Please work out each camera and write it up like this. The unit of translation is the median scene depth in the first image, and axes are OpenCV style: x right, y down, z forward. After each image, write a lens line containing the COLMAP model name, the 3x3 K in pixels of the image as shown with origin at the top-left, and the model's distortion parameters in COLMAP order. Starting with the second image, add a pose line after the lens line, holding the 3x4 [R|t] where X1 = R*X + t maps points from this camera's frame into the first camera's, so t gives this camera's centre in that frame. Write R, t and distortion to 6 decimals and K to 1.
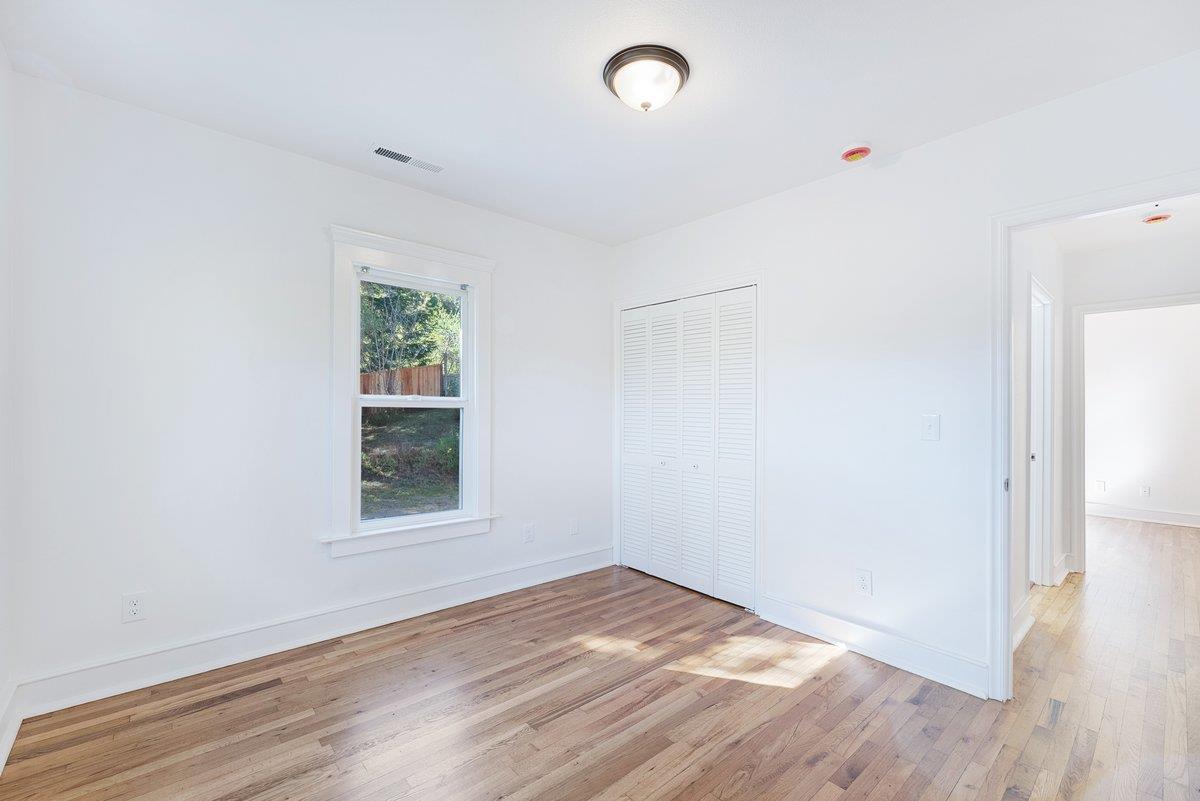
lens RADIAL K [[515.0, 0, 600.0], [0, 515.0, 400.5], [0, 0, 1]] dist [0.000980, 0.000108]
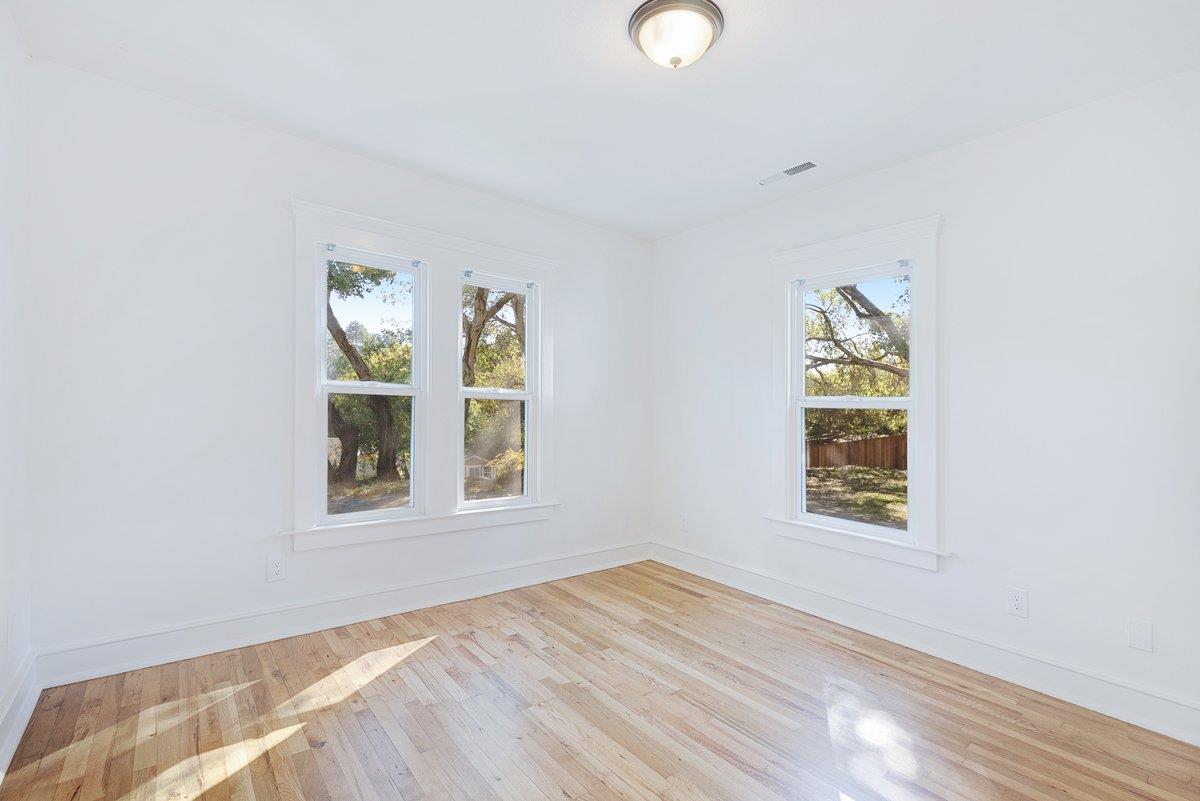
lens RADIAL K [[552.8, 0, 600.2], [0, 552.8, 416.9], [0, 0, 1]] dist [-0.001410, -0.000182]
pose [[-0.074184, 0.000710, -0.997244, 0.751063], [-0.006749, 0.999976, 0.001214, 0.032592], [0.997222, 0.006821, -0.074177, 0.656837]]
